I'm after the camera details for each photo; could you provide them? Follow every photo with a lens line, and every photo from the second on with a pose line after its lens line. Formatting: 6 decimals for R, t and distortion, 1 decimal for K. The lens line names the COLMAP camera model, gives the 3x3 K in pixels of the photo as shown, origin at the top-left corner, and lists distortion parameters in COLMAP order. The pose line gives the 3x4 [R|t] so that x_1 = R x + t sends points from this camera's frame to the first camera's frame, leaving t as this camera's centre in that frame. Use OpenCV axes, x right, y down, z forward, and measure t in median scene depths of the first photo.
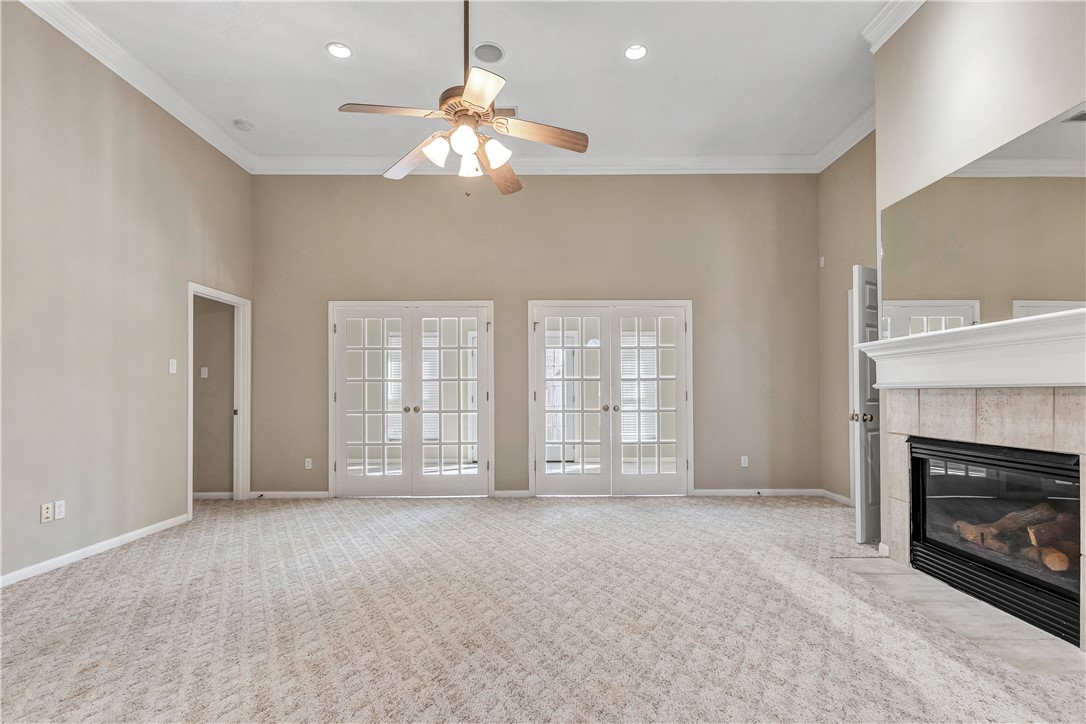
lens RADIAL K [[521.5, 0, 552.0], [0, 521.5, 383.9], [0, 0, 1]] dist [0.005895, -0.000355]
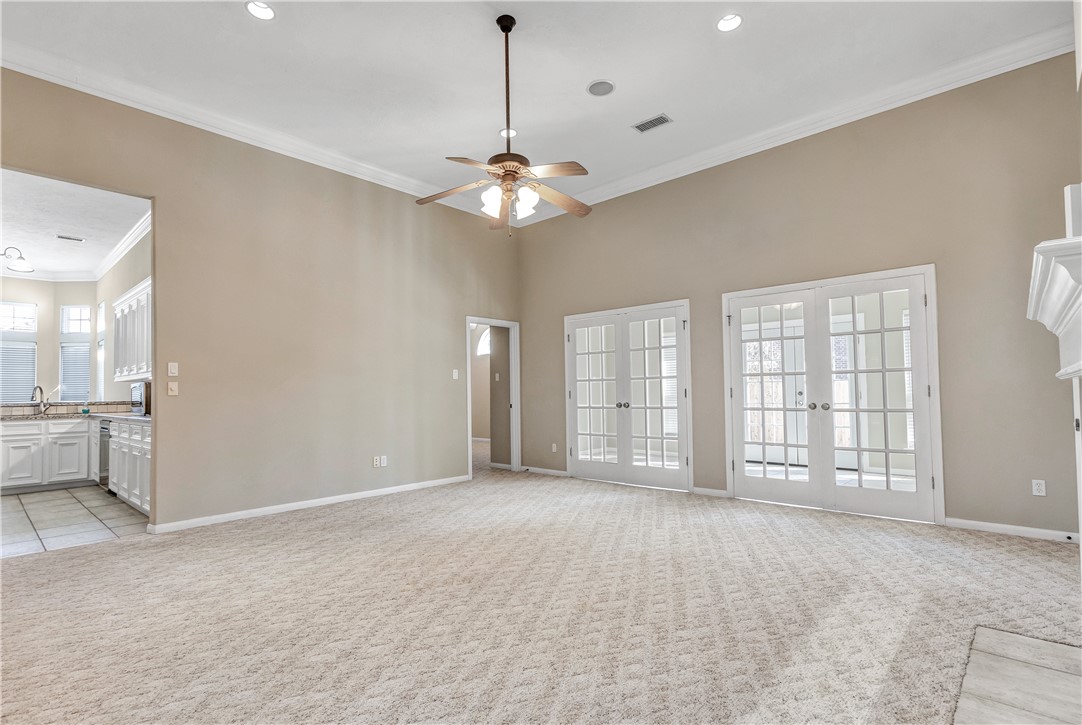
lens RADIAL K [[523.6, 0, 537.5], [0, 523.6, 373.2], [0, 0, 1]] dist [0.005474, -0.000346]
pose [[0.727997, -0.031478, -0.684857, 0.583442], [0.022885, 0.999504, -0.021613, 0.000572], [0.685198, 0.000061, 0.728357, 0.090490]]
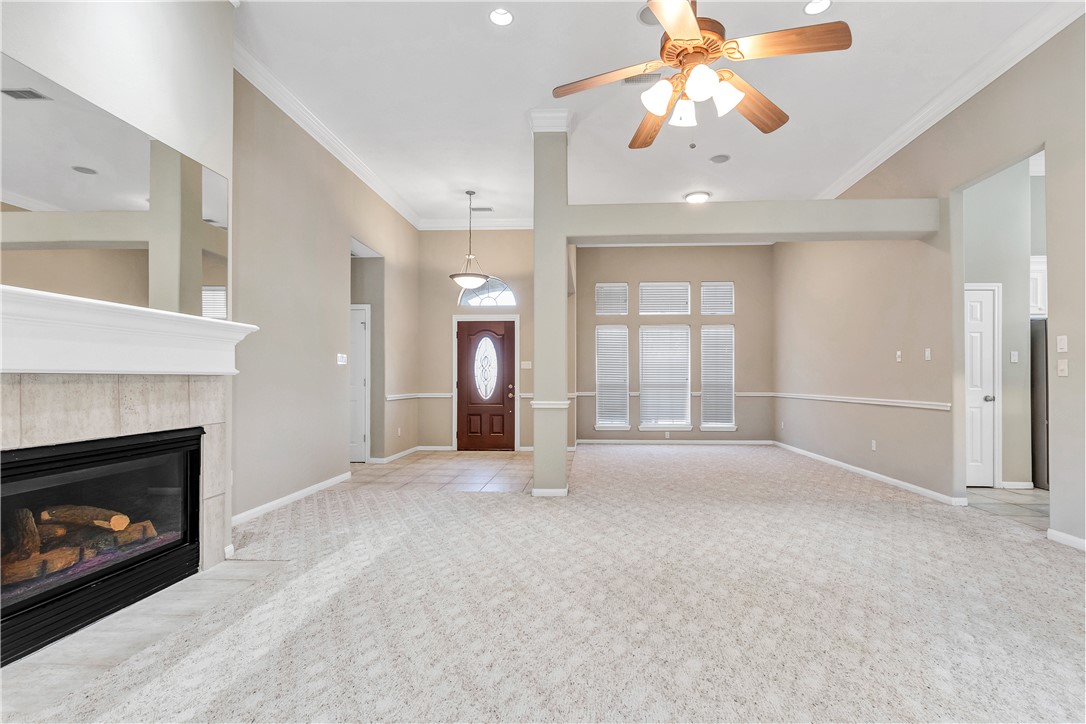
lens RADIAL K [[528.0, 0, 563.6], [0, 528.0, 378.2], [0, 0, 1]] dist [0.002309, 0.000202]
pose [[-0.998234, 0.003957, 0.059278, 0.000755], [0.002793, 0.999802, -0.019709, 0.026478], [-0.059344, -0.019509, -0.998047, 1.451346]]
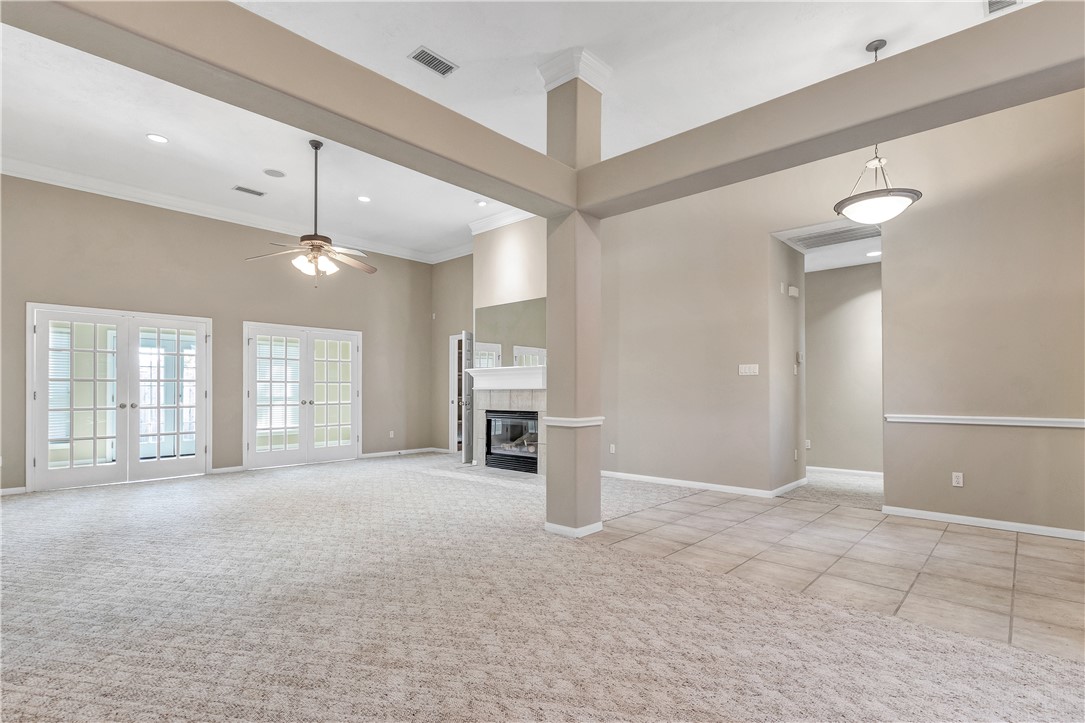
lens RADIAL K [[521.0, 0, 551.5], [0, 521.0, 383.3], [0, 0, 1]] dist [0.005895, -0.000355]
pose [[0.682291, 0.012965, 0.730965, -0.752364], [-0.011666, 0.999909, -0.006846, -0.005854], [-0.730987, -0.003857, 0.682380, -0.732123]]
